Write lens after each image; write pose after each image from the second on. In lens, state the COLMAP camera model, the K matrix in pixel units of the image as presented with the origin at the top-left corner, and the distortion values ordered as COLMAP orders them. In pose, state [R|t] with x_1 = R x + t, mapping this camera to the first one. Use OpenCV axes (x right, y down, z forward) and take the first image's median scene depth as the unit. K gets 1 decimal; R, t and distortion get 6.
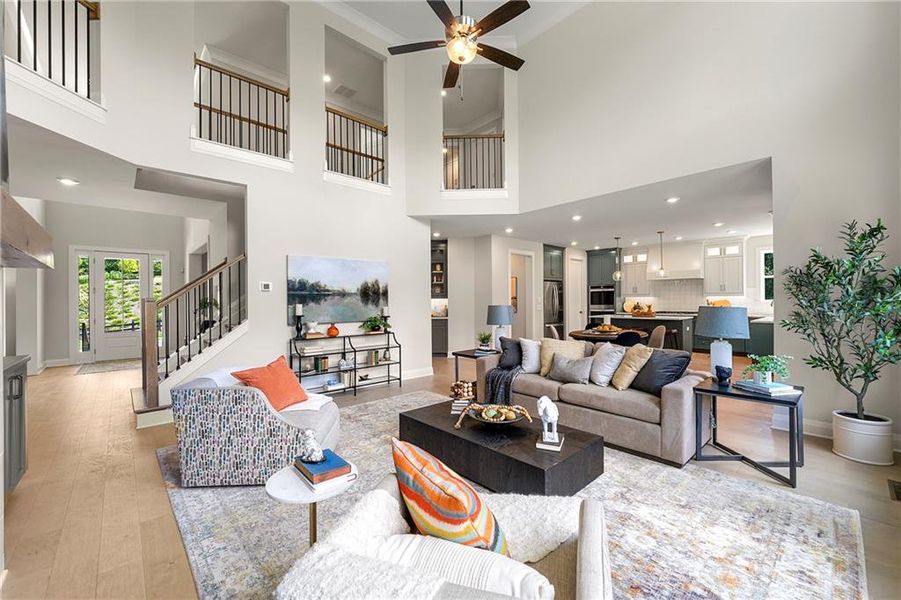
lens RADIAL K [[361.5, 0, 456.4], [0, 361.5, 299.5], [0, 0, 1]] dist [-0.000939, 0.000910]
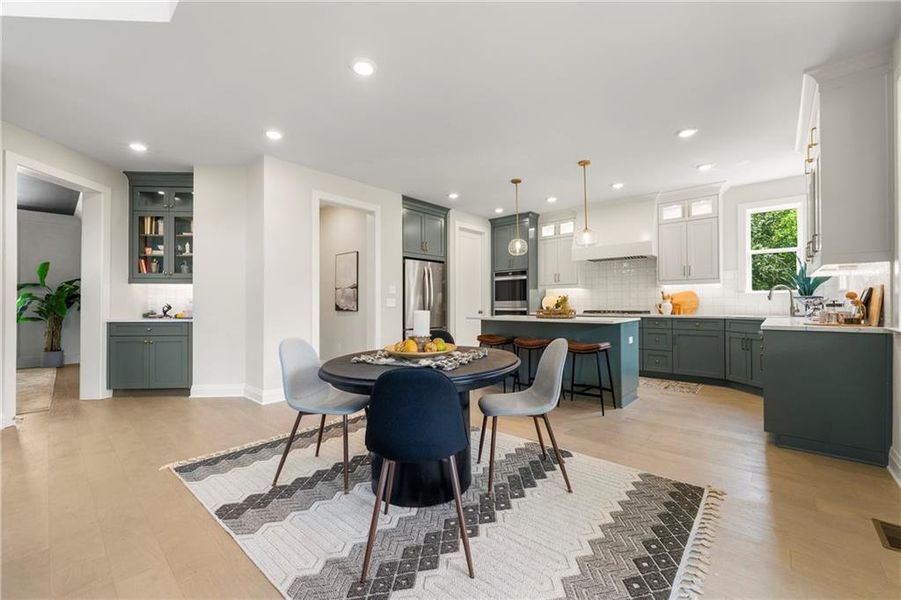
lens RADIAL K [[361.5, 0, 456.8], [0, 361.5, 301.2], [0, 0, 1]] dist [-0.000939, 0.000910]
pose [[0.994891, 0.004702, 0.100847, 0.292027], [-0.004191, 0.999977, -0.005273, 0.023572], [-0.100870, 0.004823, 0.994888, 0.435197]]
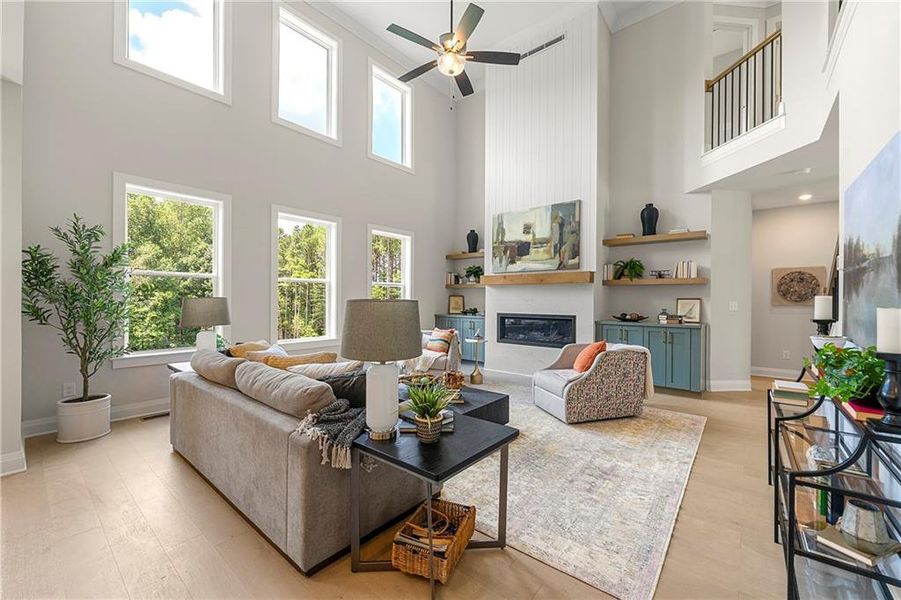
lens RADIAL K [[361.5, 0, 465.7], [0, 361.5, 301.2], [0, 0, 1]] dist [-0.000939, 0.000910]
pose [[-0.987874, 0.001535, -0.155248, 0.059292], [0.000607, 0.999982, 0.006022, 0.009402], [0.155254, 0.005855, -0.987857, 0.780260]]
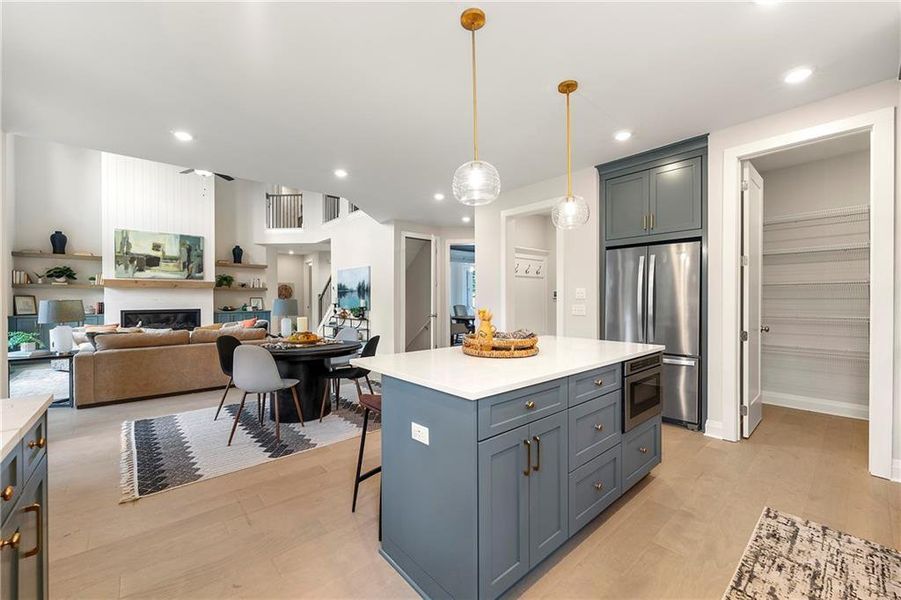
lens RADIAL K [[361.5, 0, 445.7], [0, 361.5, 296.4], [0, 0, 1]] dist [-0.000939, 0.000910]
pose [[-0.038375, 0.001731, -0.999262, 0.744586], [0.002149, 0.999996, 0.001650, 0.003462], [0.999261, -0.002084, -0.038379, 0.902432]]
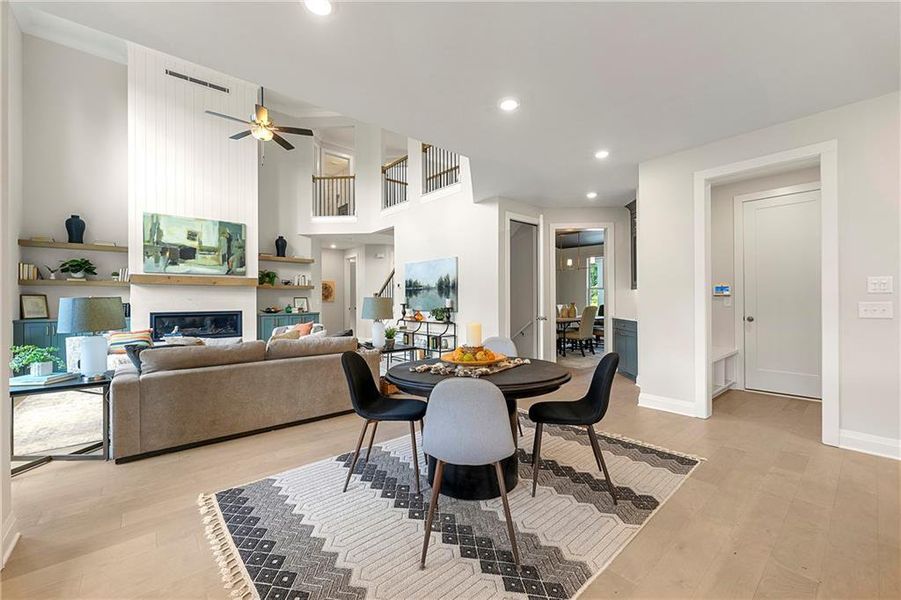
lens RADIAL K [[361.5, 0, 445.8], [0, 361.5, 297.4], [0, 0, 1]] dist [-0.000939, 0.000910]
pose [[-0.047234, -0.000304, -0.998884, 0.581925], [0.004759, 0.999989, -0.000529, 0.010395], [0.998872, -0.004779, -0.047232, 0.694328]]
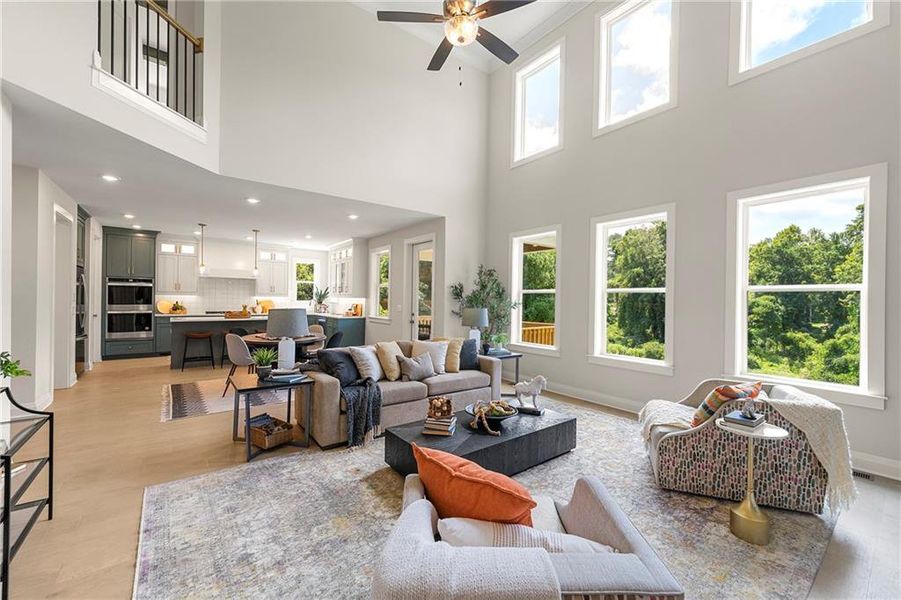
lens RADIAL K [[361.5, 0, 454.2], [0, 361.5, 300.8], [0, 0, 1]] dist [-0.000939, 0.000910]
pose [[0.090188, 0.006432, 0.995904, -0.325628], [-0.018091, 0.999825, -0.004819, -0.001388], [-0.995760, -0.017582, 0.090289, 0.340134]]
